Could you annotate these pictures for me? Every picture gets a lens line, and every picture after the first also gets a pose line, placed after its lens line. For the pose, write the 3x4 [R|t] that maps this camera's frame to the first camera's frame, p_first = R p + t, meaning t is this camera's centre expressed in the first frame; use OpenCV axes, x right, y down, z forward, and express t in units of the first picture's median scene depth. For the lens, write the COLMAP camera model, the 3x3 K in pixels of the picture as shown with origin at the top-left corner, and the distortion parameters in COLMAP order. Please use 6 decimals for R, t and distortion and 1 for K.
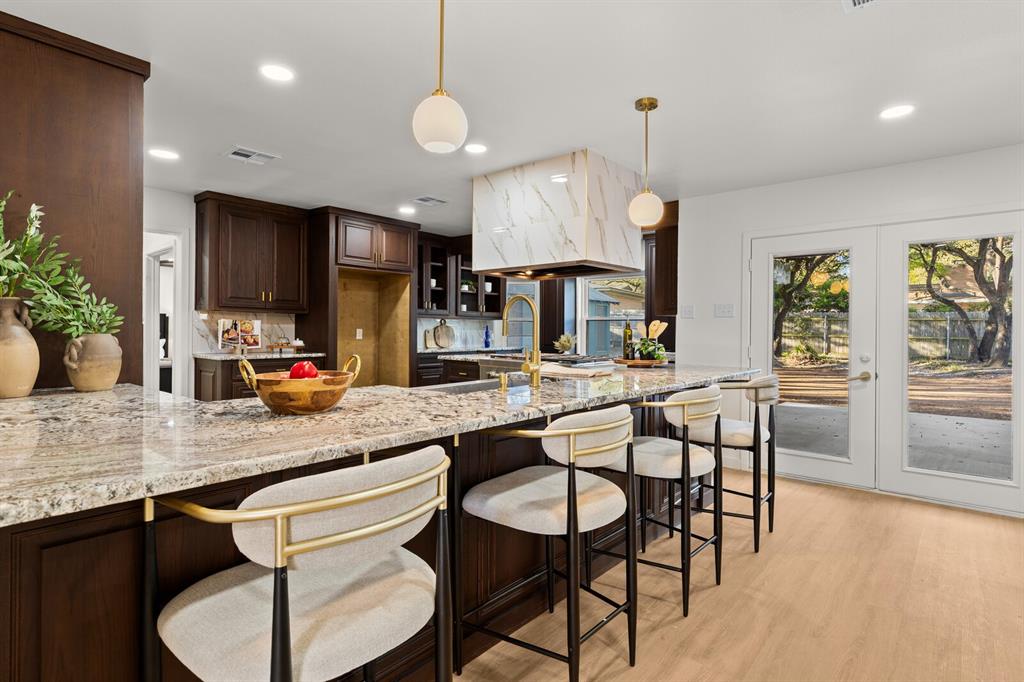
lens RADIAL K [[519.3, 0, 507.8], [0, 519.3, 335.0], [0, 0, 1]] dist [0.001086, 0.003446]
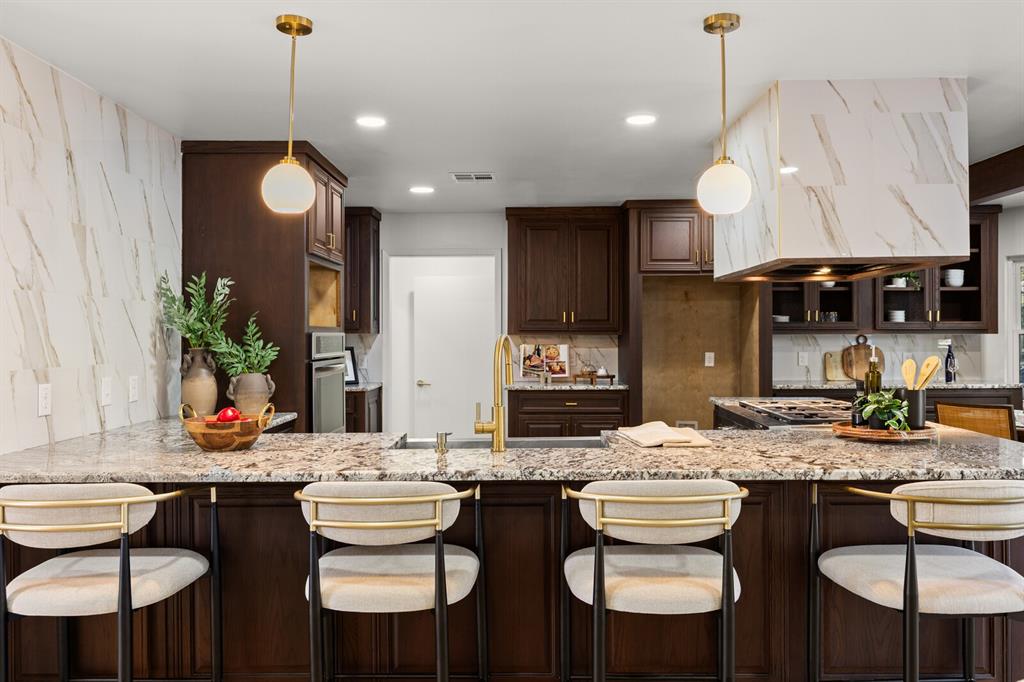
lens RADIAL K [[773.8, 0, 513.0], [0, 773.8, 336.9], [0, 0, 1]] dist [-0.001692, 0.007258]
pose [[0.648406, -0.008093, -0.761252, 0.423792], [0.002215, 0.999959, -0.008744, -0.028877], [0.761292, 0.003984, 0.648397, 0.103787]]
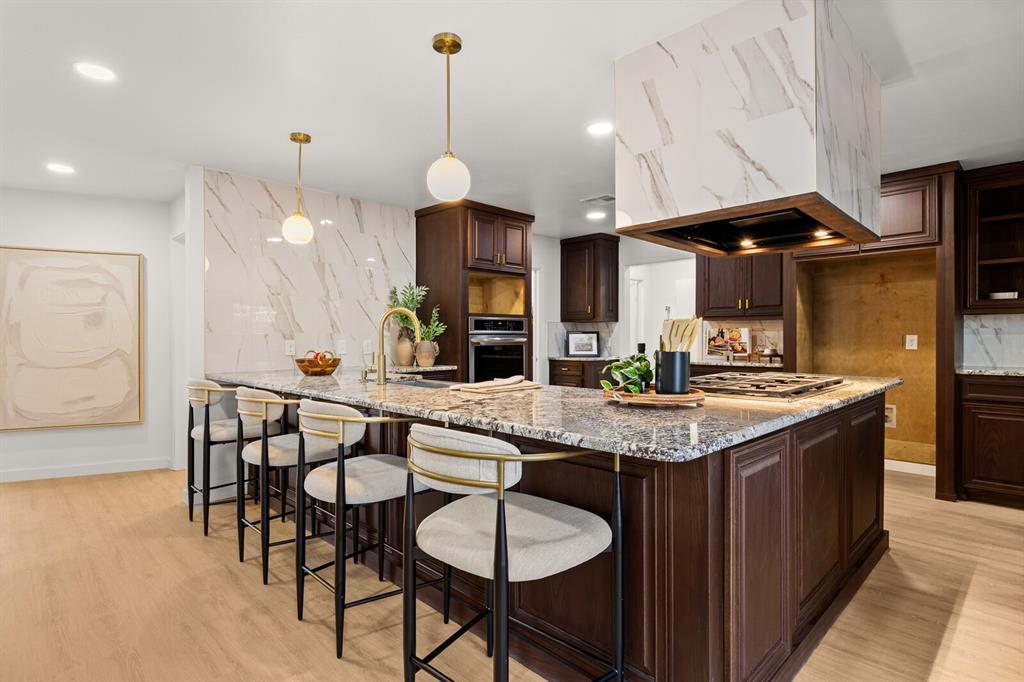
lens RADIAL K [[519.3, 0, 503.7], [0, 519.3, 339.7], [0, 0, 1]] dist [0.001086, 0.003446]
pose [[-0.076830, -0.000466, -0.997044, 0.535128], [-0.005628, 0.999984, -0.000033, -0.002853], [0.997028, 0.005609, -0.076831, 0.595081]]
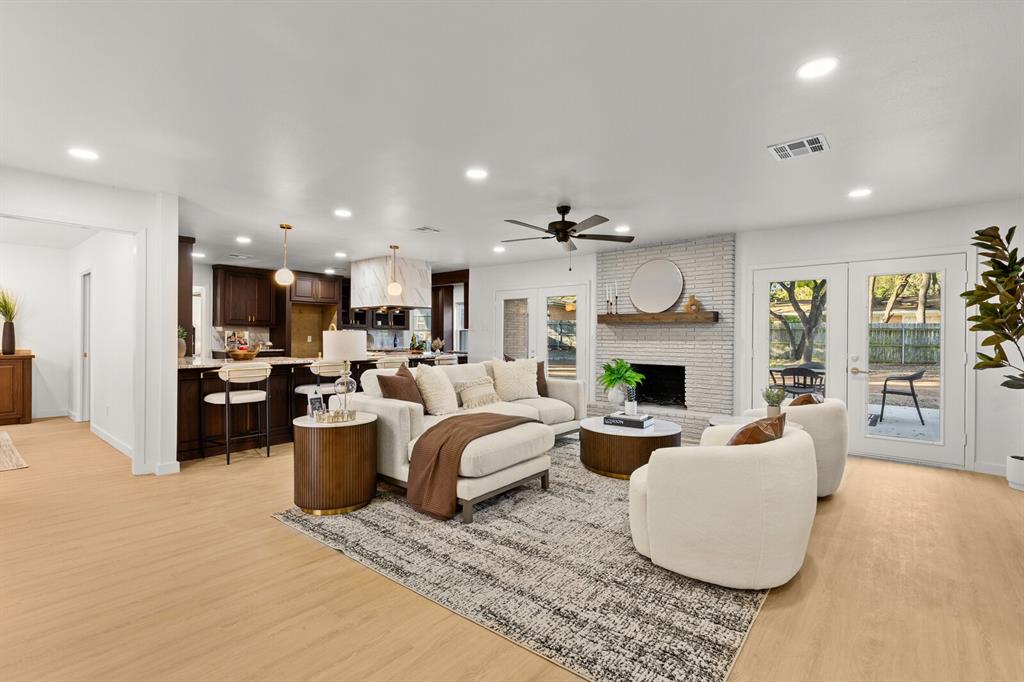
lens RADIAL K [[474.2, 0, 511.3], [0, 474.2, 342.9], [0, 0, 1]] dist [0.003121, 0.001629]
pose [[0.999788, 0.000845, 0.020554, 0.410189], [-0.000956, 0.999985, 0.005391, 0.002373], [-0.020550, -0.005410, 0.999774, -0.683988]]
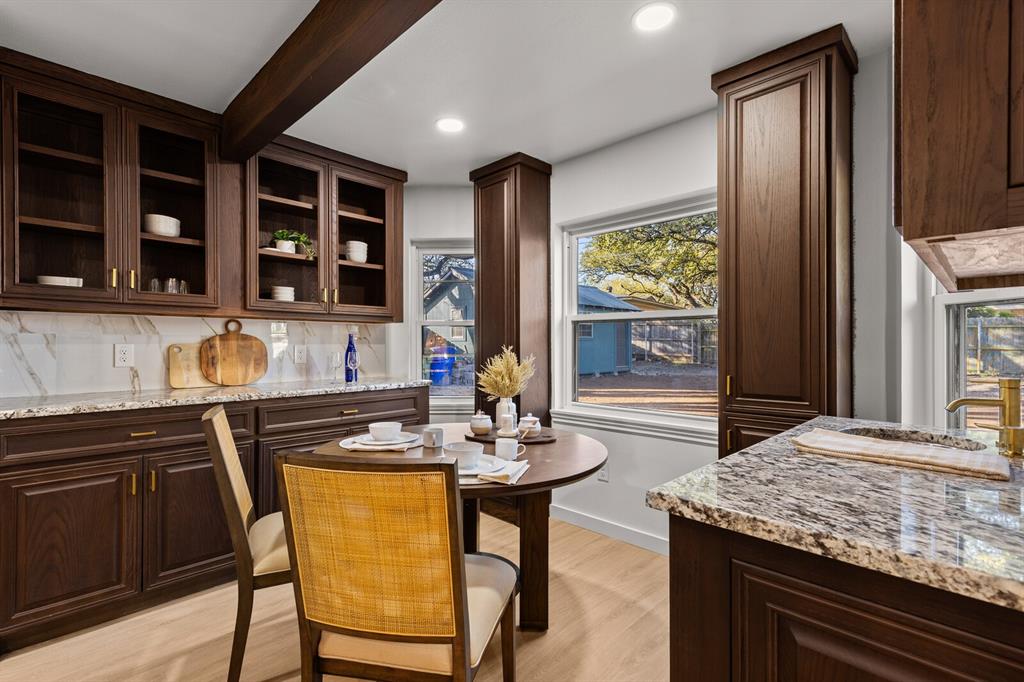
lens RADIAL K [[474.2, 0, 512.6], [0, 474.2, 341.5], [0, 0, 1]] dist [0.003121, 0.001629]
pose [[0.998439, -0.007426, -0.055351, 0.175764], [0.006711, 0.999892, -0.013099, -0.007863], [0.055442, 0.012707, 0.998381, 0.839714]]
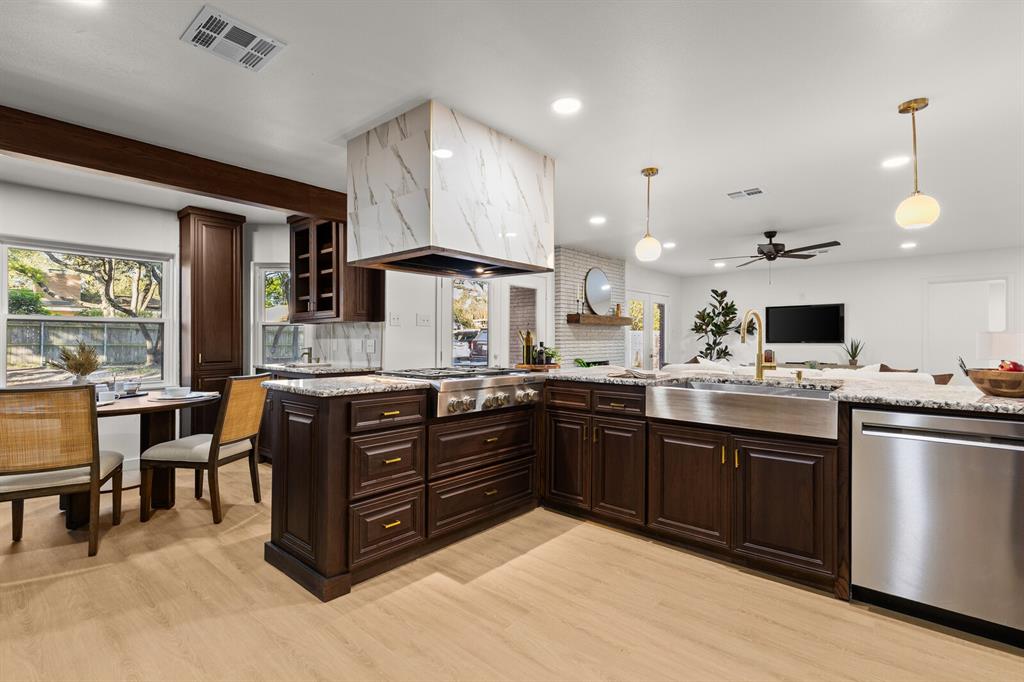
lens RADIAL K [[474.2, 0, 498.6], [0, 474.2, 342.4], [0, 0, 1]] dist [0.003121, 0.001629]
pose [[0.017030, -0.012074, 0.999782, -0.524653], [0.007207, 0.999903, 0.011953, -0.009269], [-0.999829, 0.007002, 0.017116, 0.735168]]
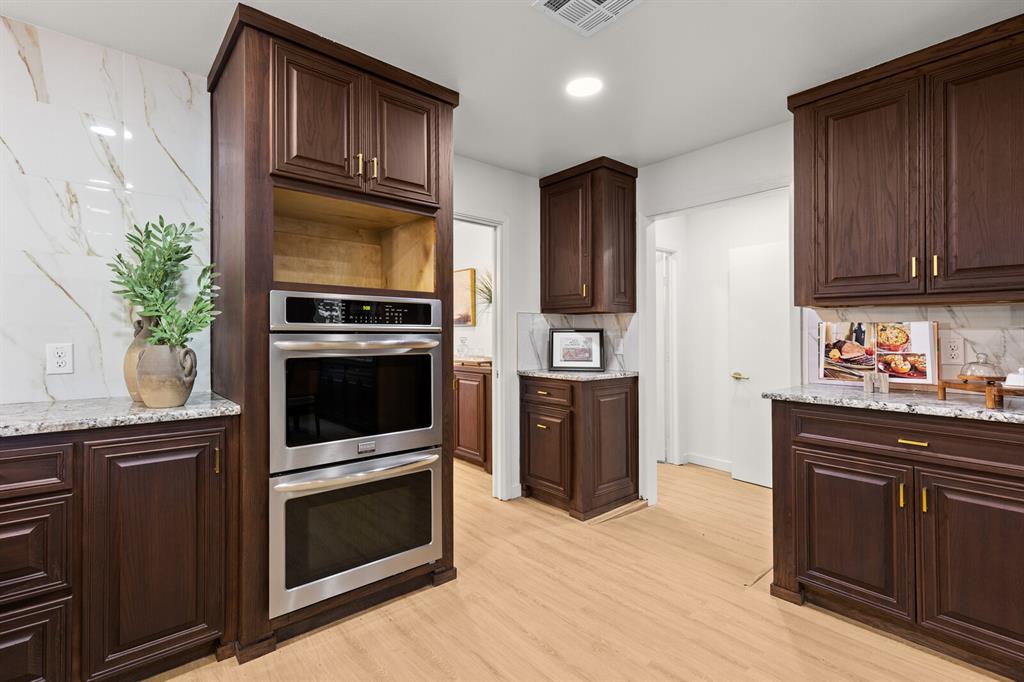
lens RADIAL K [[474.2, 0, 501.0], [0, 474.2, 328.6], [0, 0, 1]] dist [0.003121, 0.001629]
pose [[-0.150226, -0.020474, -0.988440, -0.022213], [-0.013179, 0.999738, -0.018706, -0.009524], [0.988564, 0.010217, -0.150456, 0.683458]]
